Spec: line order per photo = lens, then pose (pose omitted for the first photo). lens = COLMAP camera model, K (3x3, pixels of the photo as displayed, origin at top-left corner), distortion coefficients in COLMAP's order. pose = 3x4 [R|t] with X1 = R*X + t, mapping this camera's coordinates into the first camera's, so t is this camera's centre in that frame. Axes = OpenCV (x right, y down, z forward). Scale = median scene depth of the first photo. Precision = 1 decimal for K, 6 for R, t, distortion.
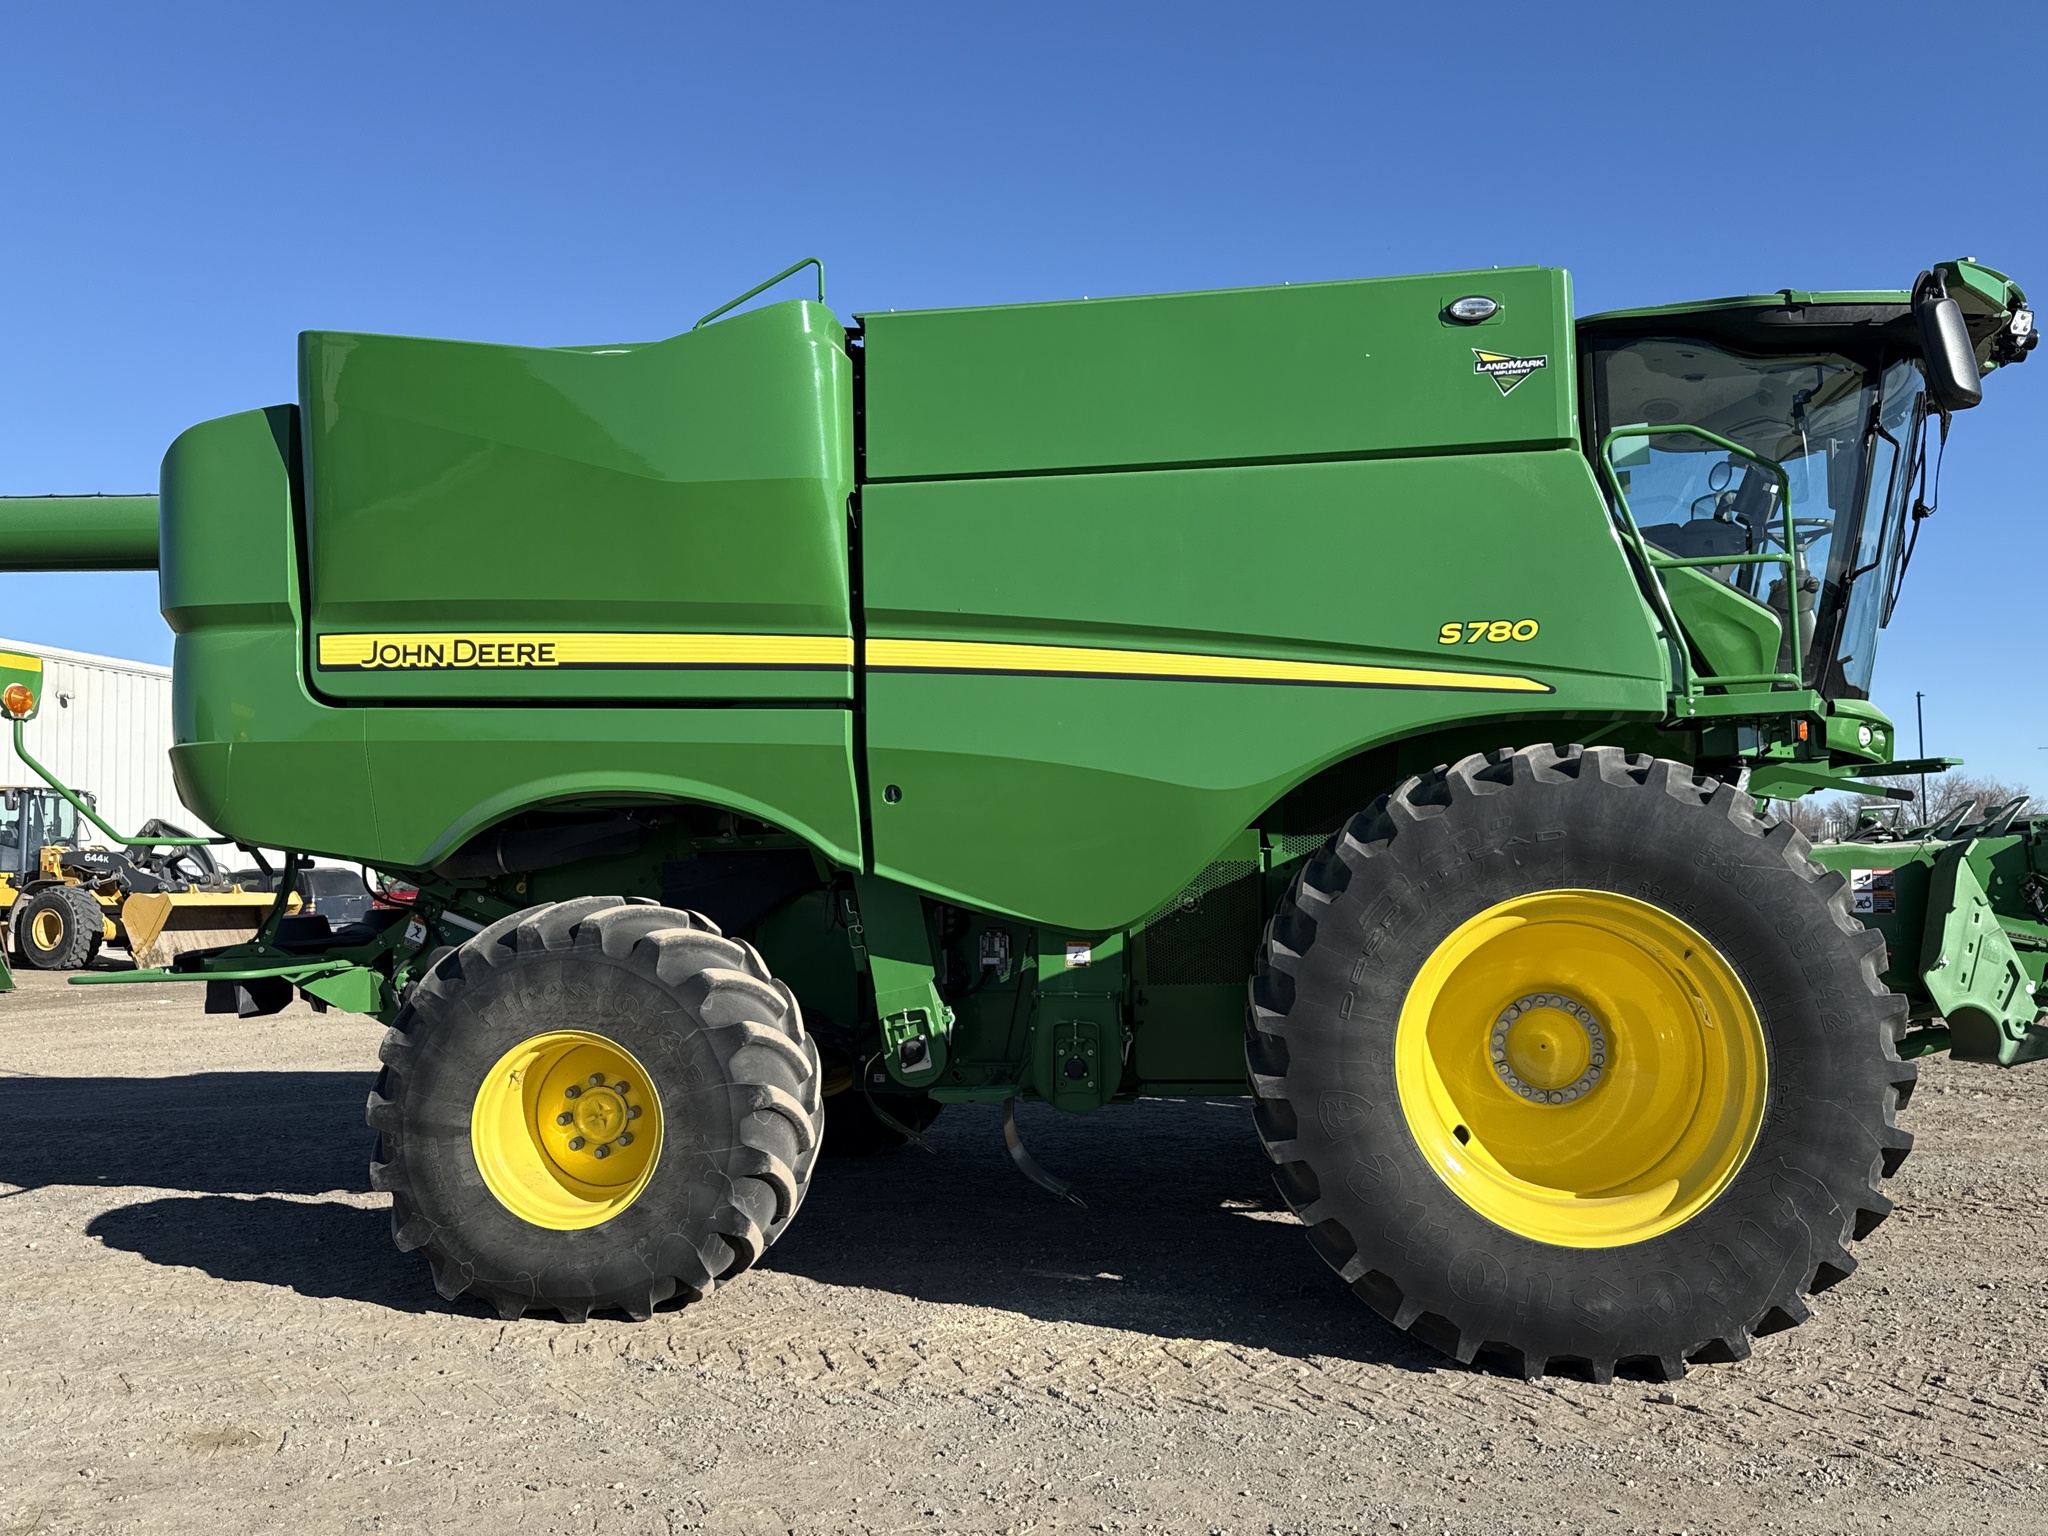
lens RADIAL K [[1956.7, 0, 974.4], [0, 1956.7, 765.1], [0, 0, 1]] dist [0.053360, 0.000000]
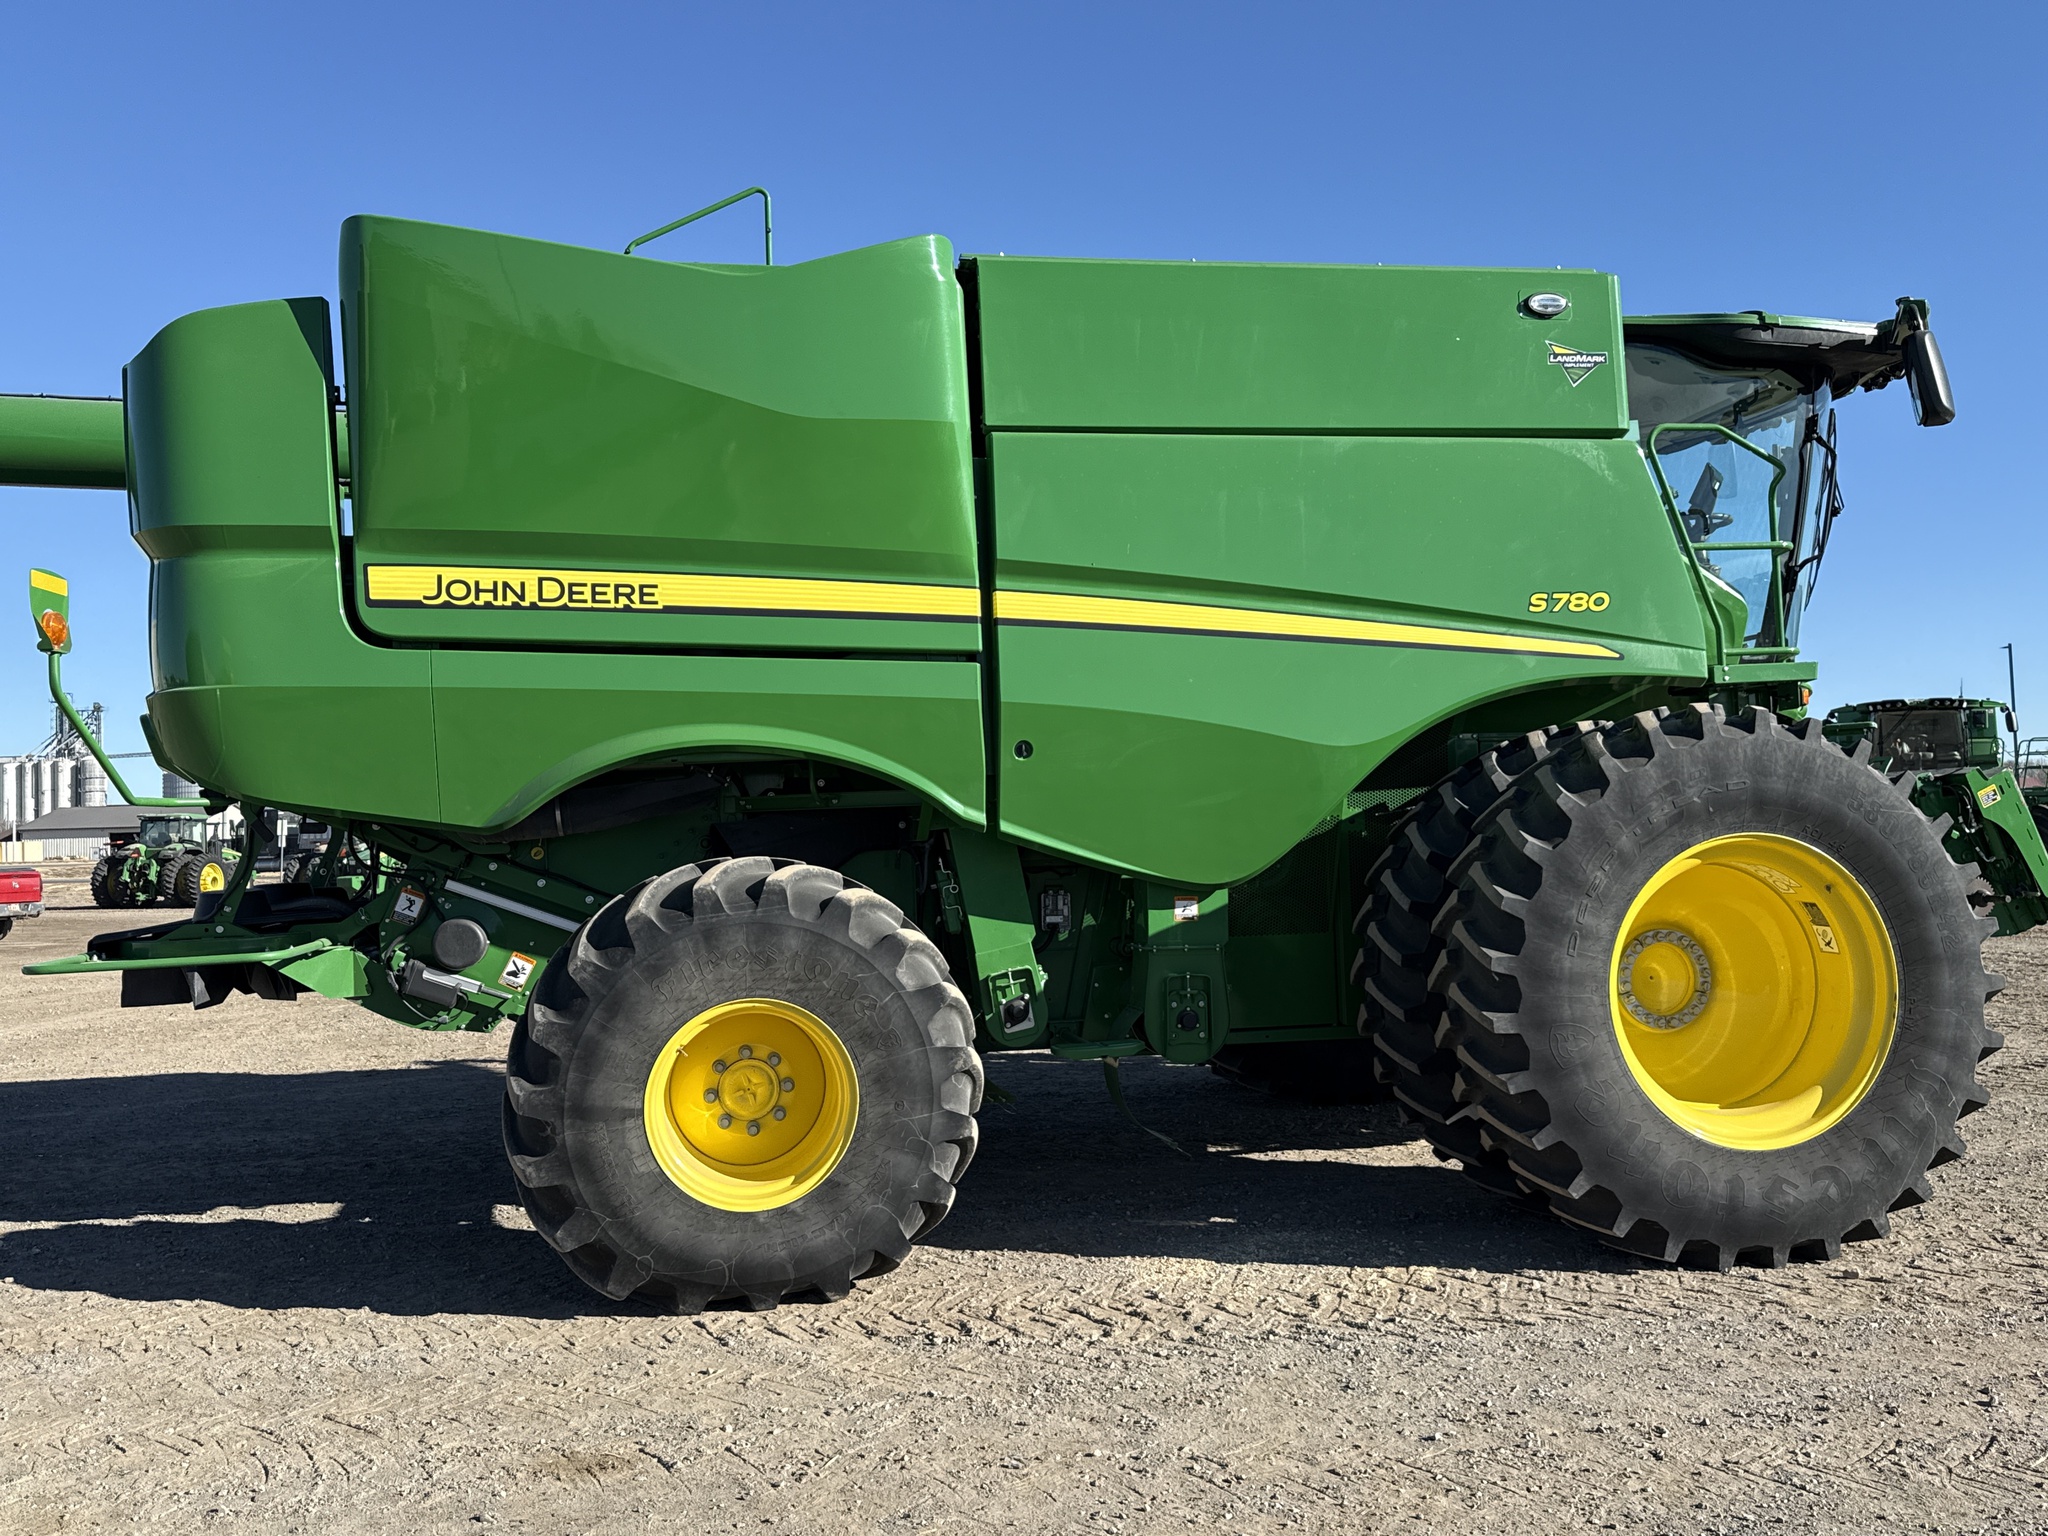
lens RADIAL K [[1956.7, 0, 1039.5], [0, 1956.7, 775.1], [0, 0, 1]] dist [0.053360, 0.000000]
pose [[0.935825, 0.000178, 0.352465, -0.383207], [-0.005708, 0.999876, 0.014651, 0.013298], [-0.352419, -0.015723, 0.935710, 0.076914]]
